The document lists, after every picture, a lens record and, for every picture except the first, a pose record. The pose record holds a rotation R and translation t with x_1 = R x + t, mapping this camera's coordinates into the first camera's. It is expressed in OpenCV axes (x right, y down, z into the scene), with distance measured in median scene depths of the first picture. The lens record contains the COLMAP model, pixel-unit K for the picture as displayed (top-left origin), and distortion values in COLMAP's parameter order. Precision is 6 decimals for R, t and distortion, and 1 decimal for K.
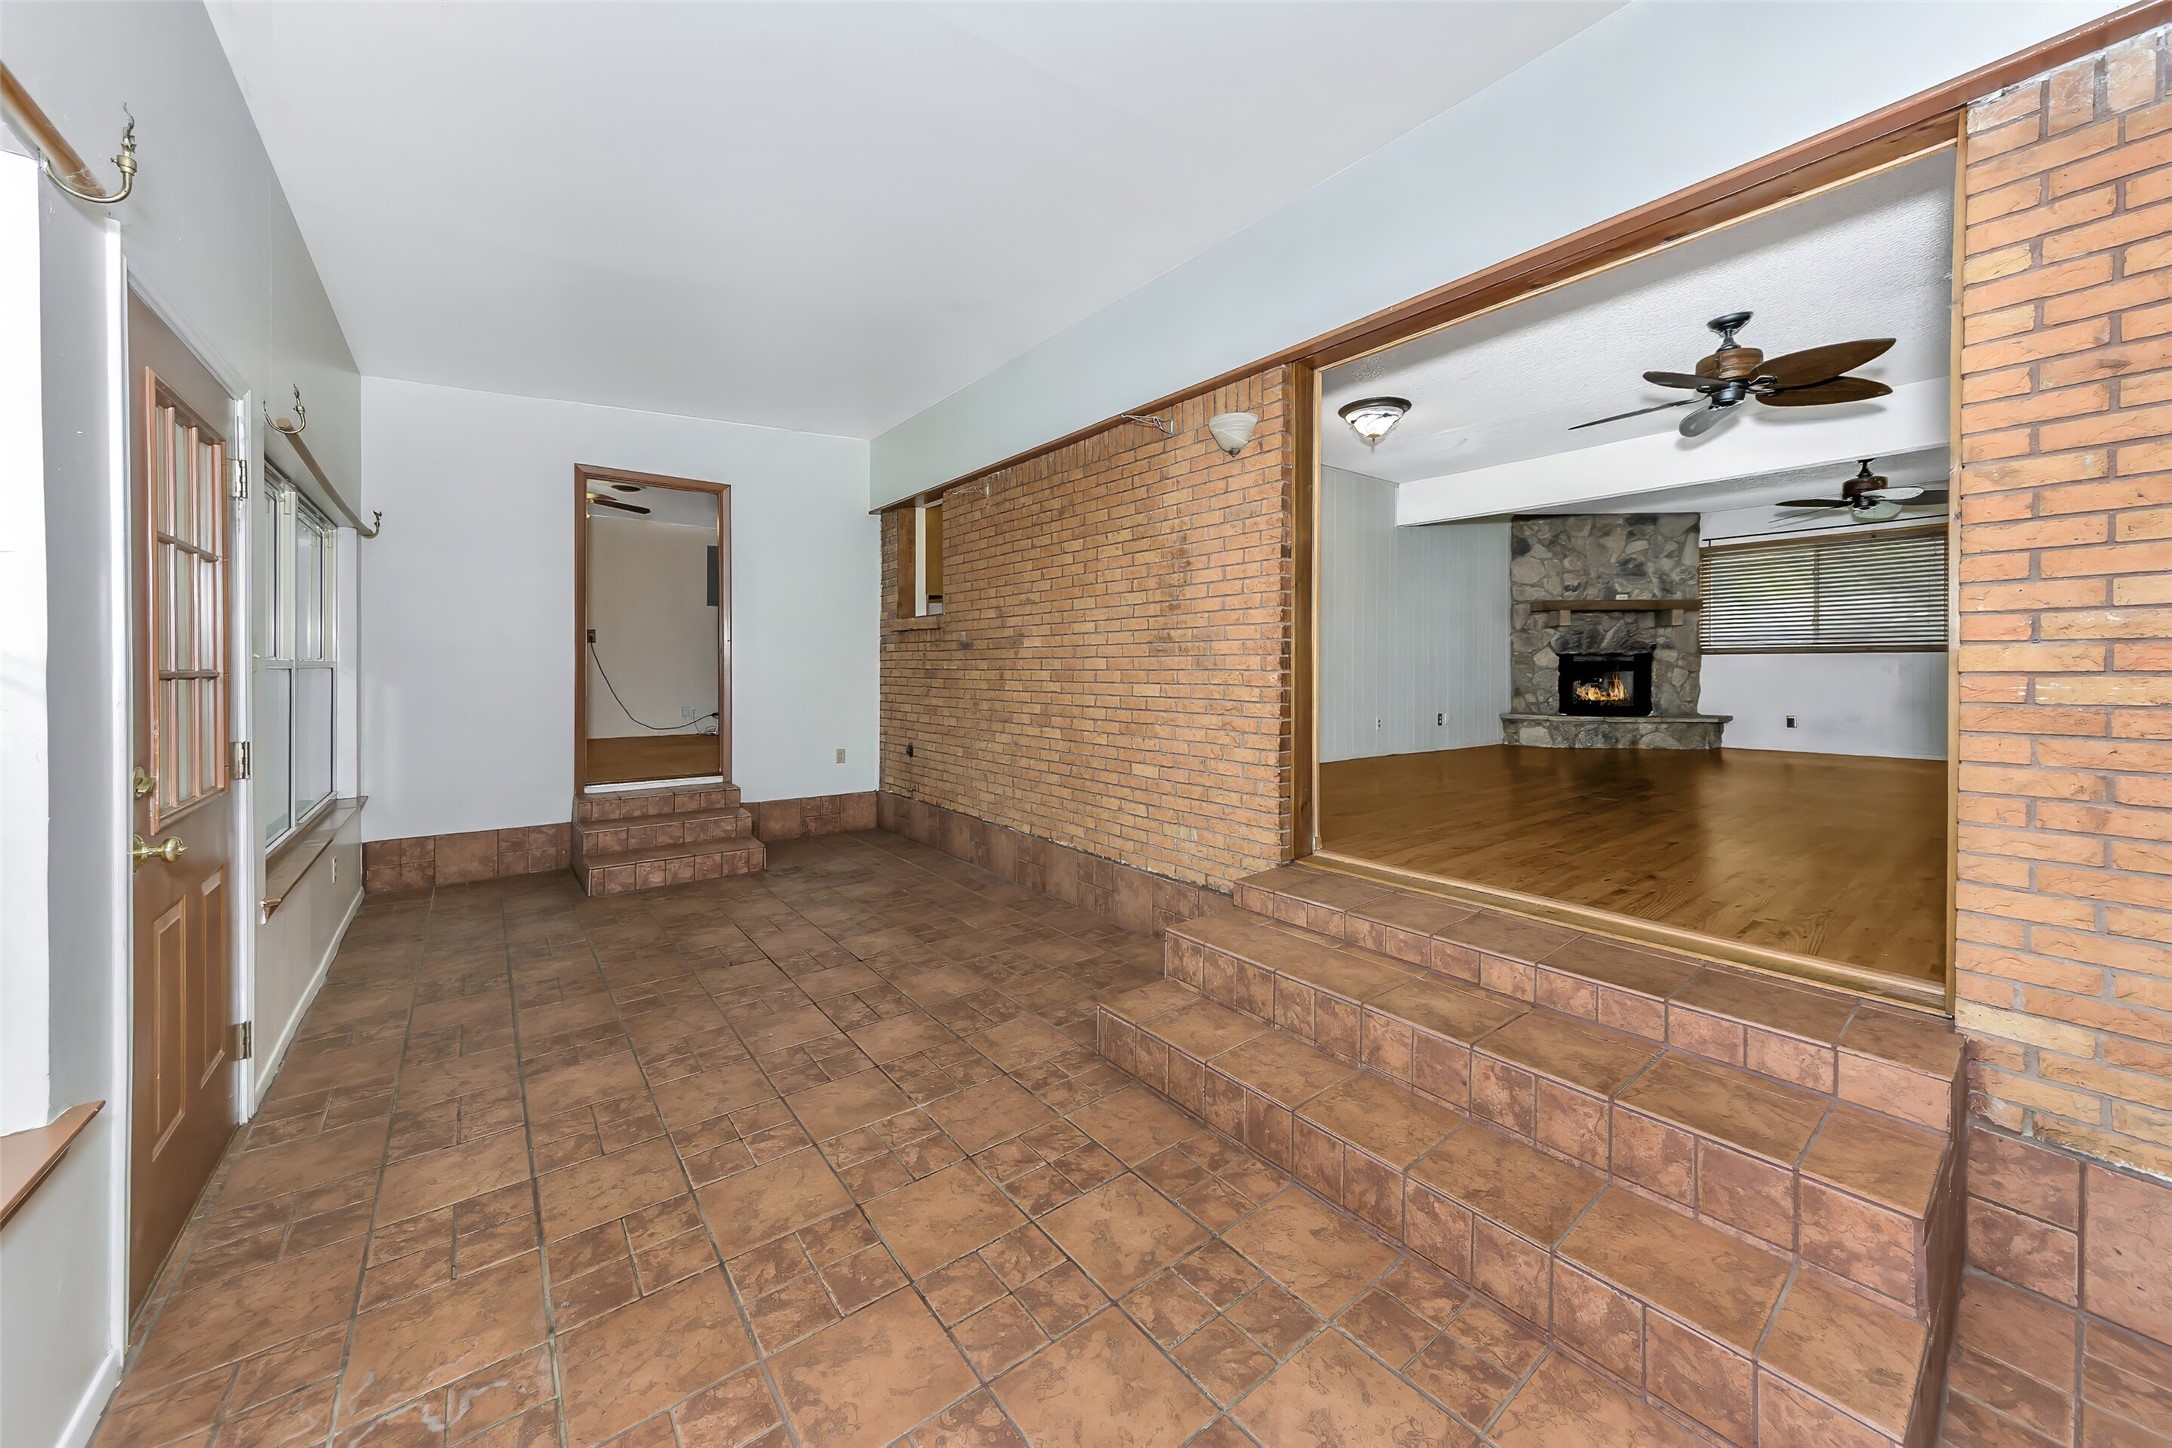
lens RADIAL K [[772.4, 0, 1119.1], [0, 772.4, 669.1], [0, 0, 1]] dist [0.017314, -0.000126]
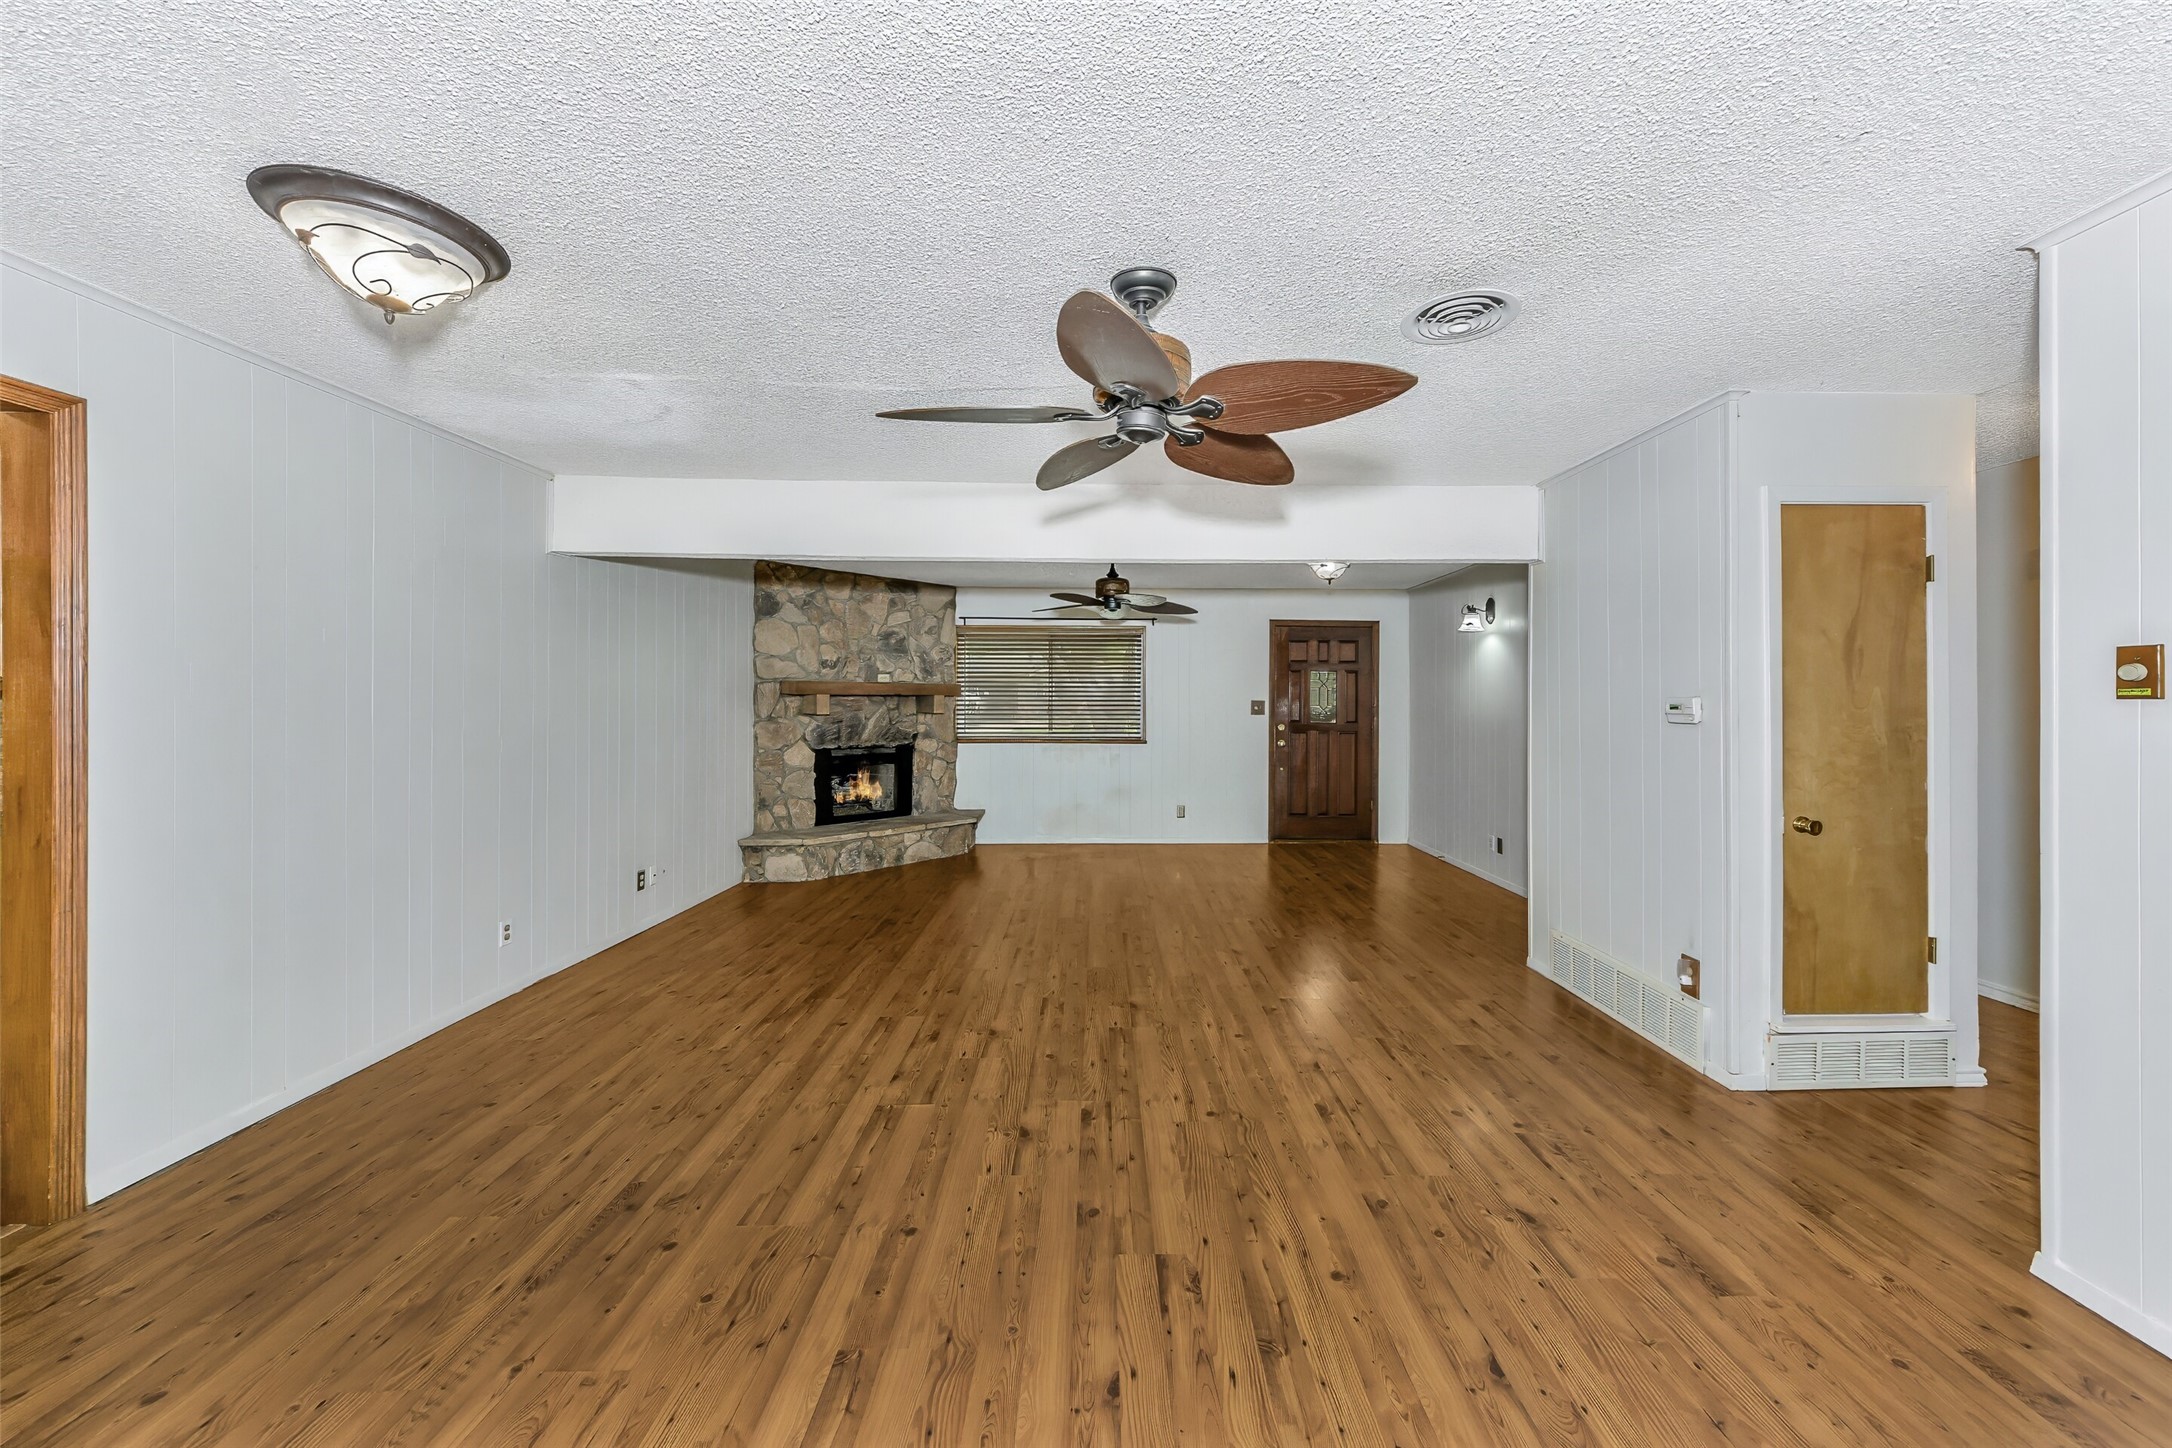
lens RADIAL K [[771.2, 0, 1095.0], [0, 771.2, 695.9], [0, 0, 1]] dist [-0.000356, -0.000162]
pose [[0.633254, 0.003492, 0.773936, 0.154787], [-0.000131, 0.999990, -0.004405, -0.069866], [-0.773944, 0.002688, 0.633248, 0.308816]]
